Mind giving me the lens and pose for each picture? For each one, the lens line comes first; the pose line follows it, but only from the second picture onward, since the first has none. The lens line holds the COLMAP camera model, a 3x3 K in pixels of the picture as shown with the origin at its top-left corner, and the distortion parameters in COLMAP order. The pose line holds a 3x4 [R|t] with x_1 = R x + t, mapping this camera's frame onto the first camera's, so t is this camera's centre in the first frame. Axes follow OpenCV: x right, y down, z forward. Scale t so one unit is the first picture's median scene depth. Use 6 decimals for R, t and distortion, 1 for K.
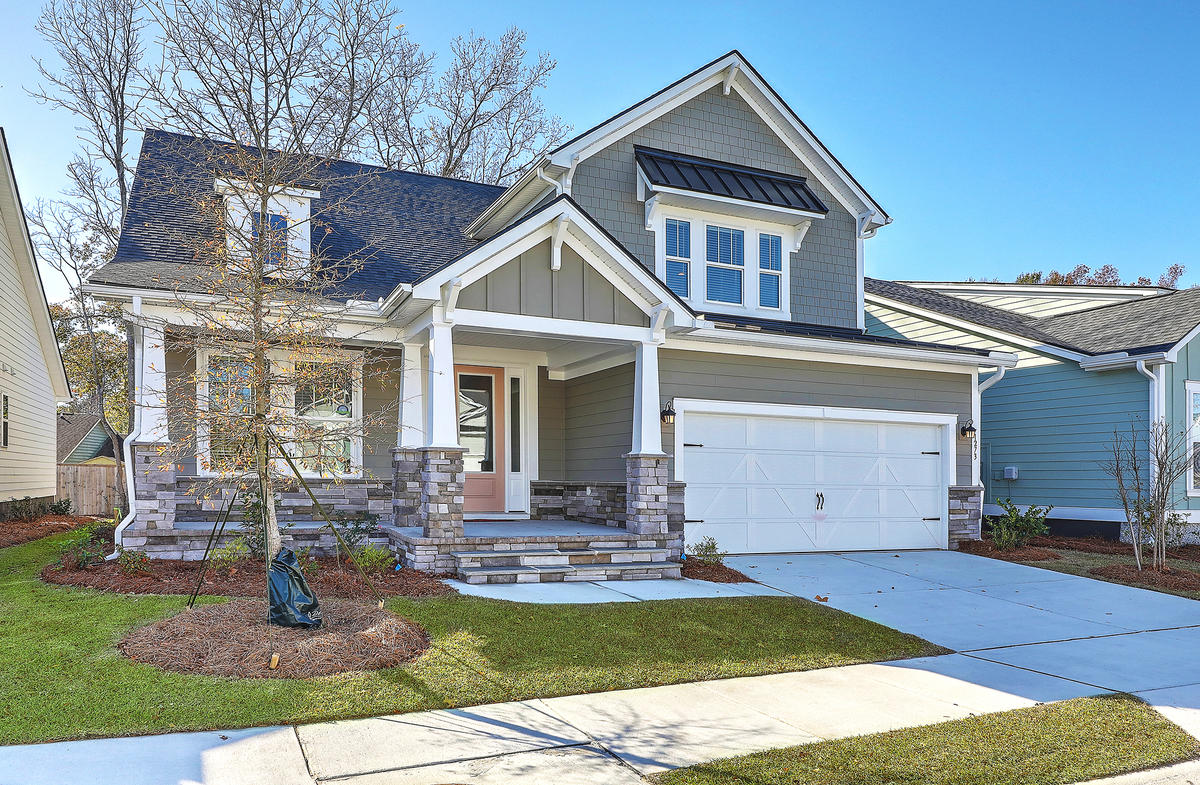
lens RADIAL K [[854.8, 0, 600.0], [0, 854.8, 401.2], [0, 0, 1]] dist [0.000664, 0.002261]
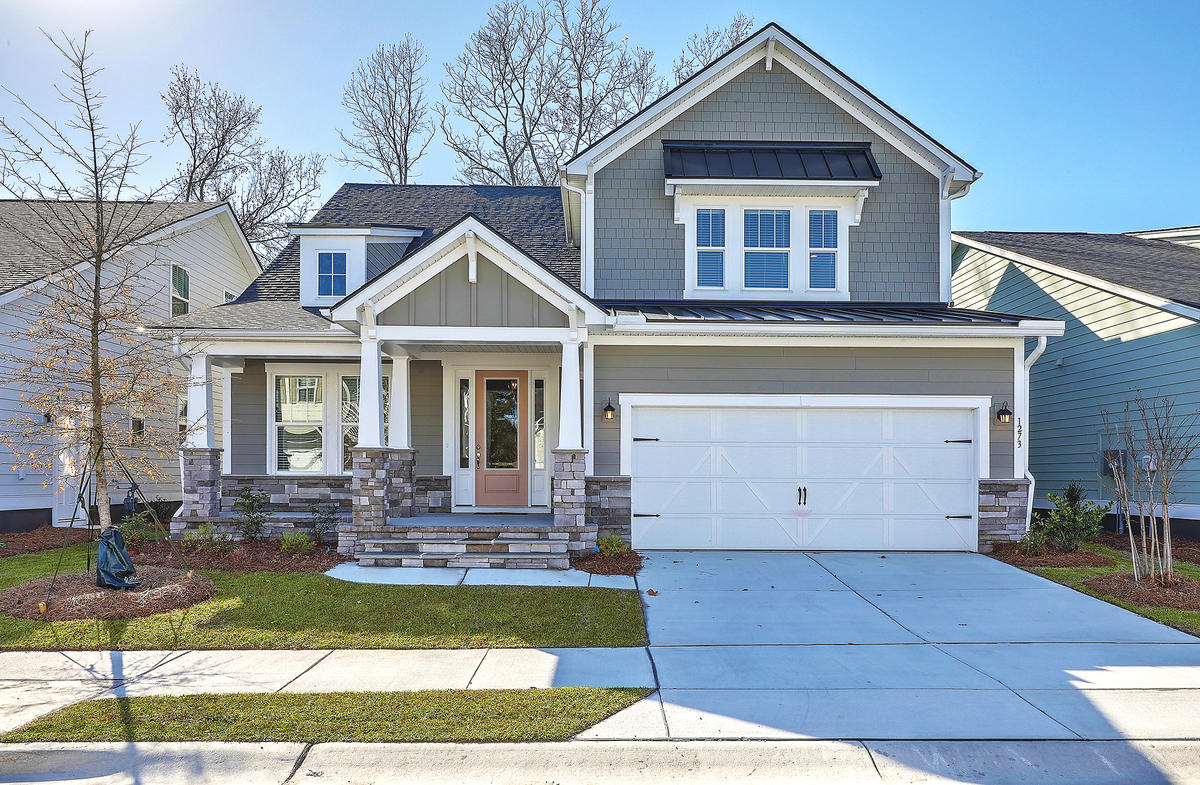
lens RADIAL K [[882.0, 0, 600.0], [0, 882.0, 392.5], [0, 0, 1]] dist [0.002107, 0.000967]
pose [[0.914613, -0.046238, -0.401679, 0.421037], [0.043825, 0.998924, -0.015200, 0.008509], [0.401949, -0.003701, 0.915655, 0.027816]]
